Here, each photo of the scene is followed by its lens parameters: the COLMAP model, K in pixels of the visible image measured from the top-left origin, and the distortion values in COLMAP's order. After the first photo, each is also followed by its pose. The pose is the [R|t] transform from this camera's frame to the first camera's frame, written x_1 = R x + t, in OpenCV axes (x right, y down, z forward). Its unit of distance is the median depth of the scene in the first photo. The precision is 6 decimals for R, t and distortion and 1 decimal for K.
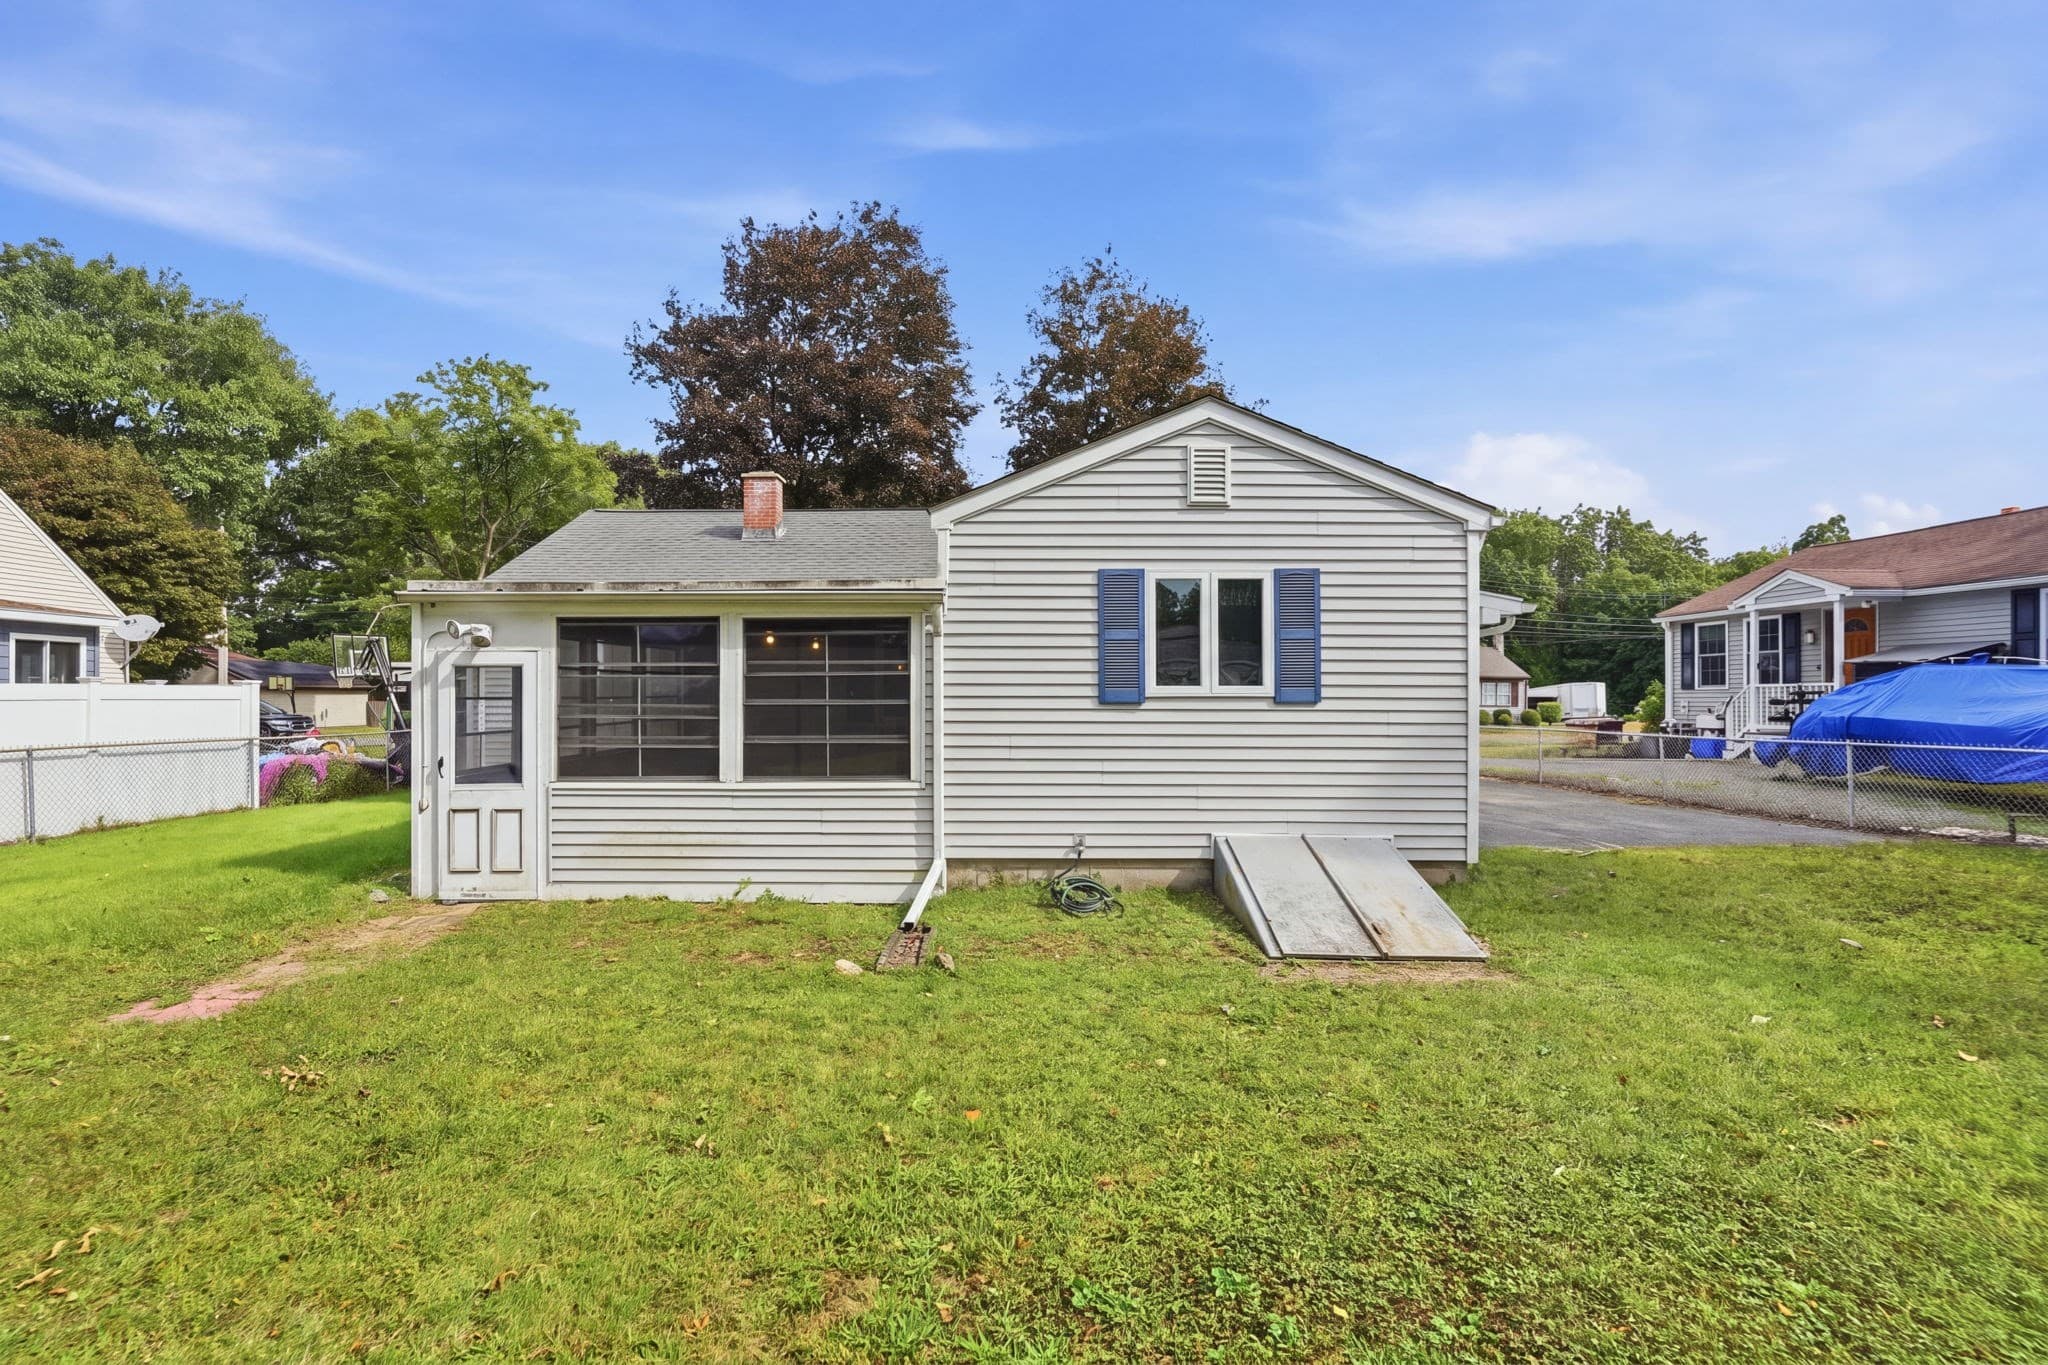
lens RADIAL K [[899.2, 0, 1024.0], [0, 899.2, 691.1], [0, 0, 1]] dist [-0.013771, 0.003564]
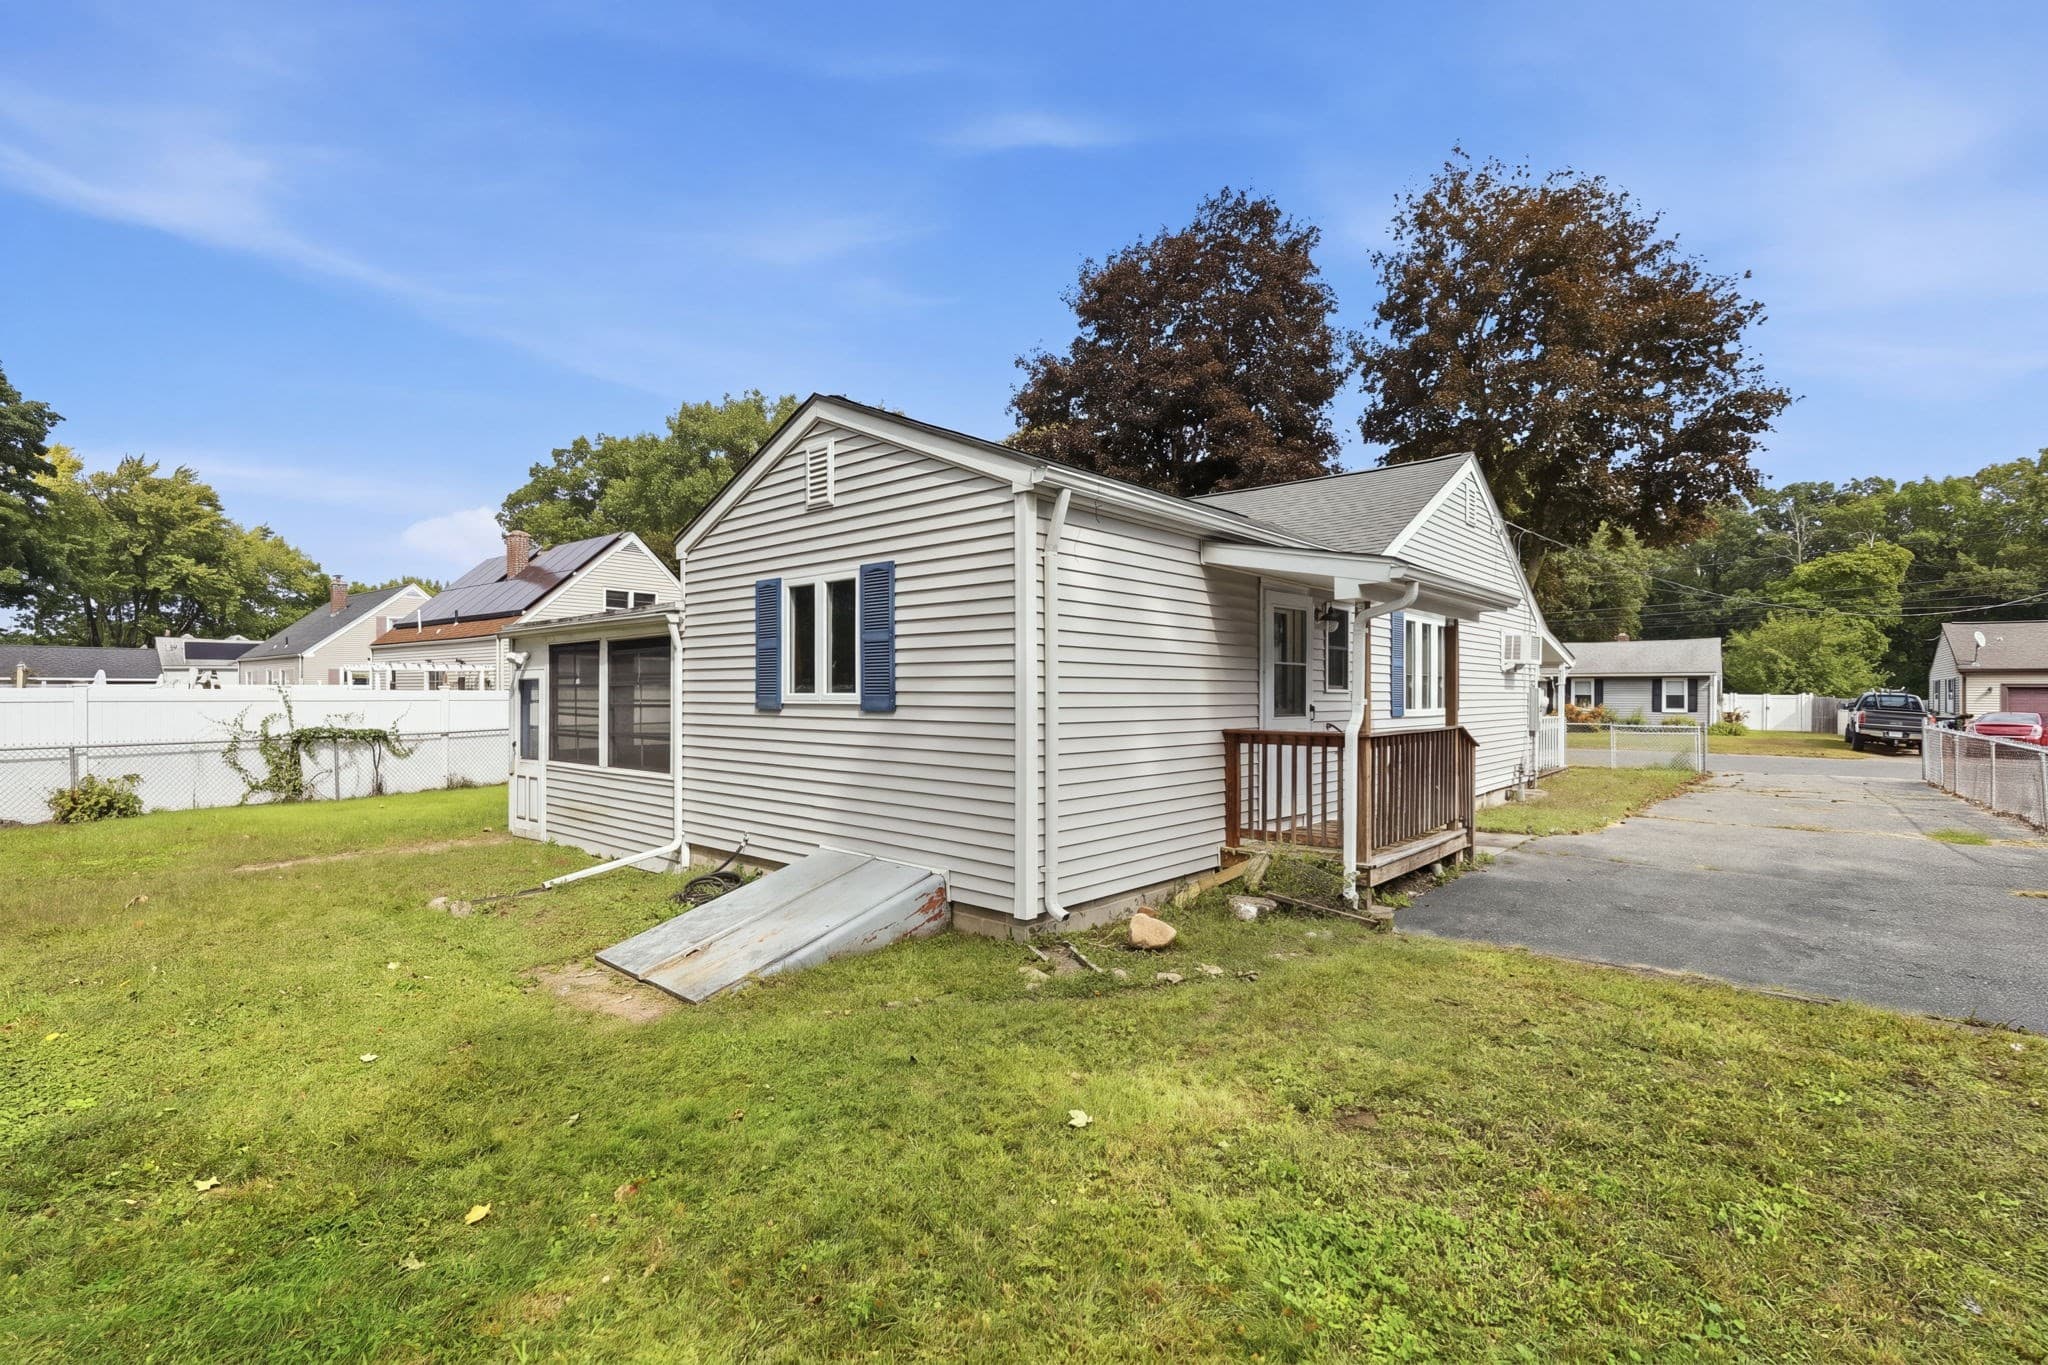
lens RADIAL K [[899.2, 0, 1033.5], [0, 899.2, 693.4], [0, 0, 1]] dist [-0.013771, 0.003564]
pose [[0.770757, -0.000631, -0.637129, 1.001062], [0.003633, 0.999988, 0.003405, -0.007754], [0.637119, -0.004939, 0.770750, 0.397281]]
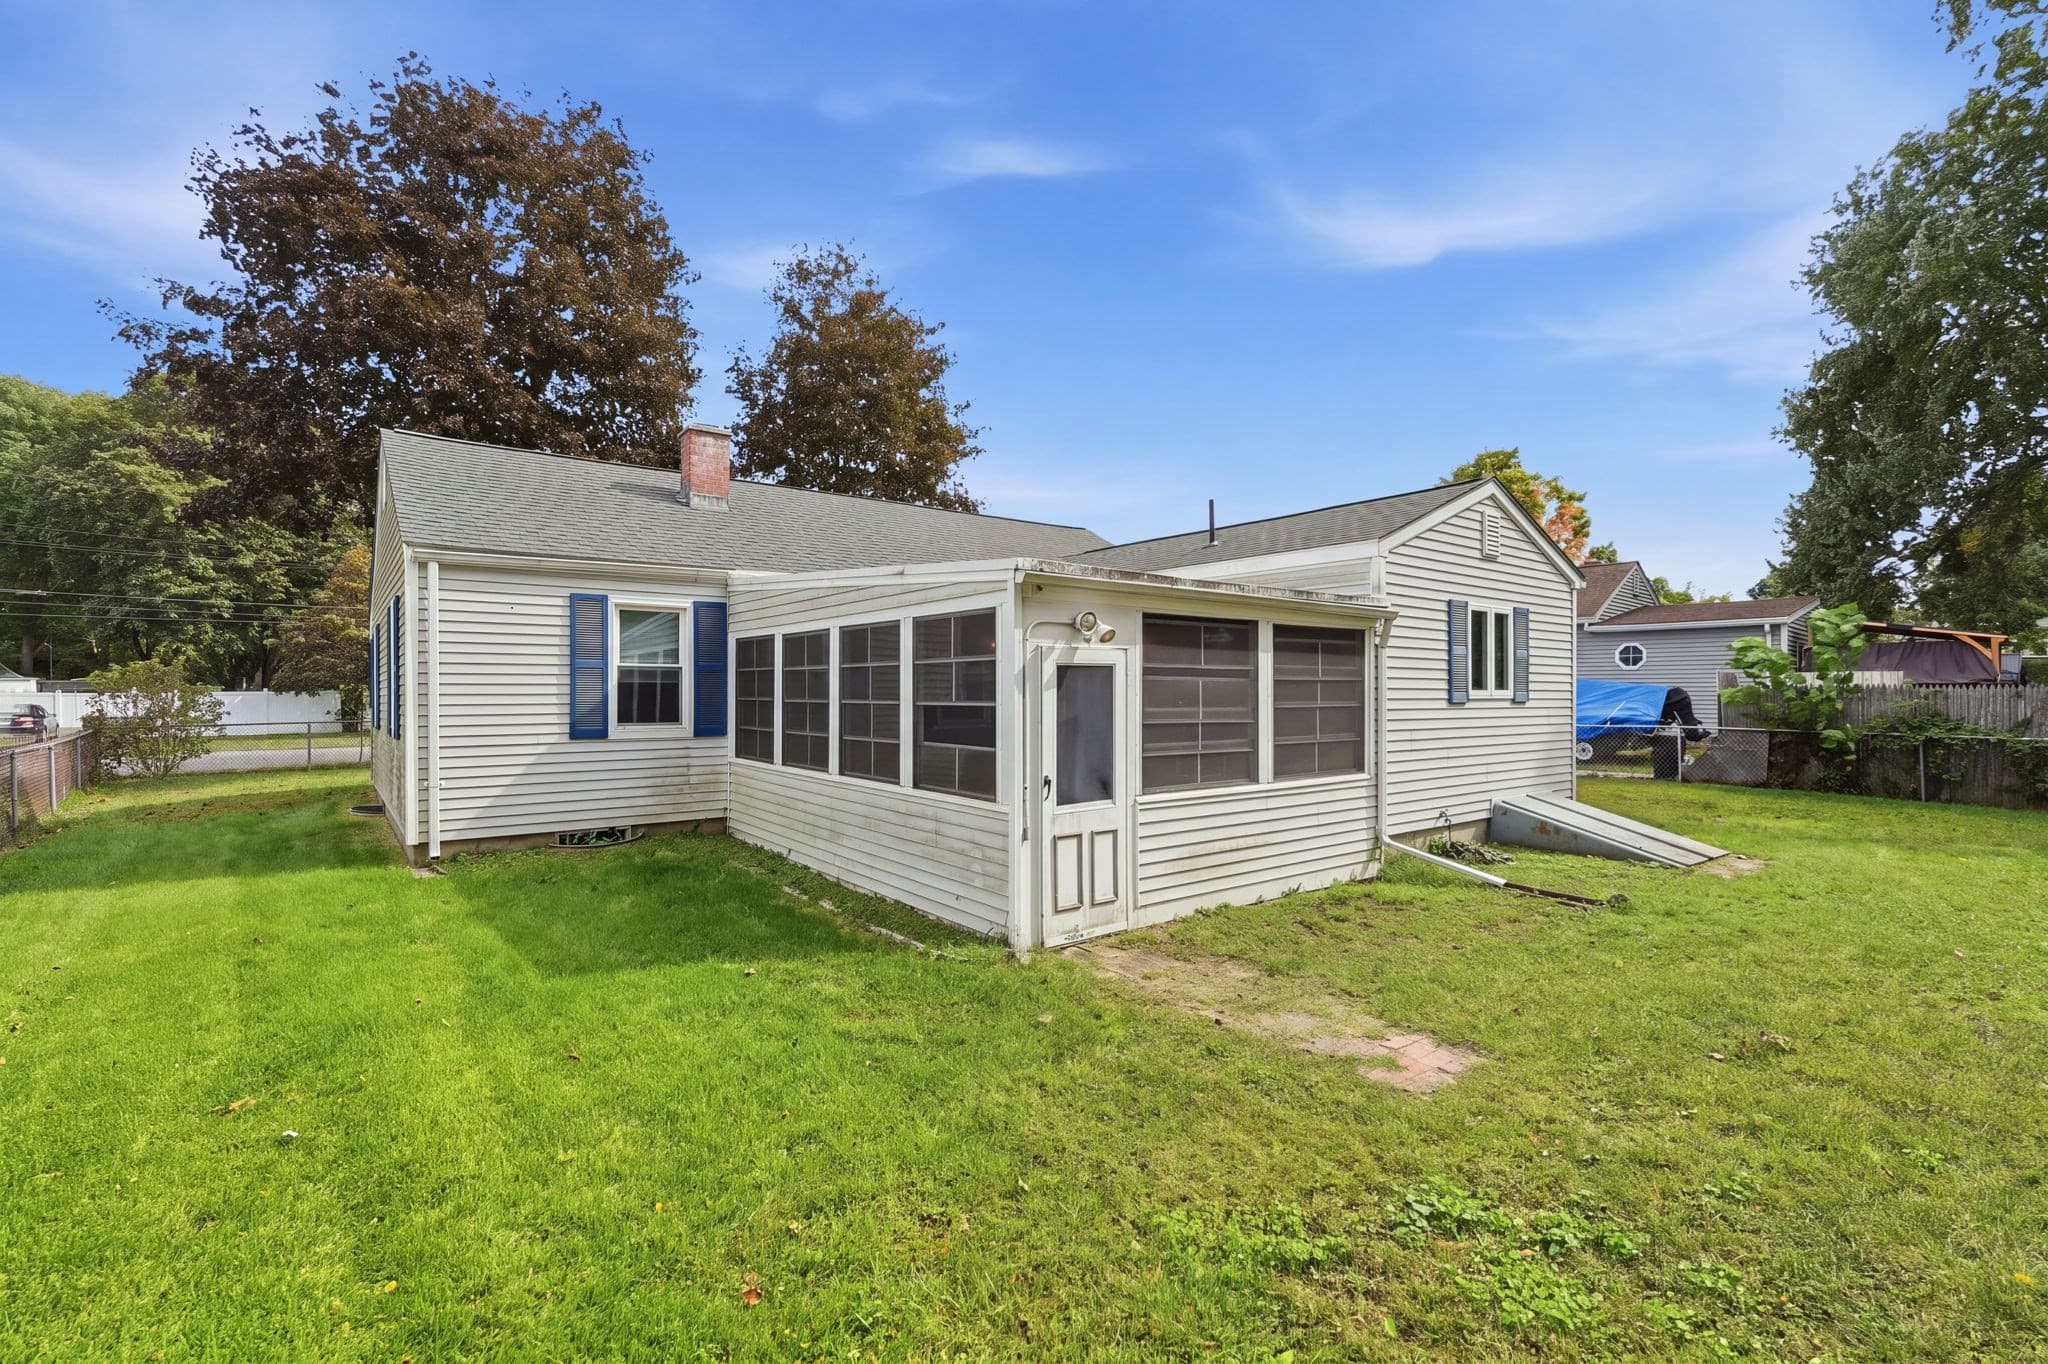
lens RADIAL K [[899.2, 0, 1032.9], [0, 899.2, 687.1], [0, 0, 1]] dist [-0.013771, 0.003564]
pose [[0.788790, 0.005141, 0.614641, -1.168972], [-0.002255, 0.999982, -0.005471, -0.001670], [-0.614659, 0.002930, 0.788788, 0.355331]]
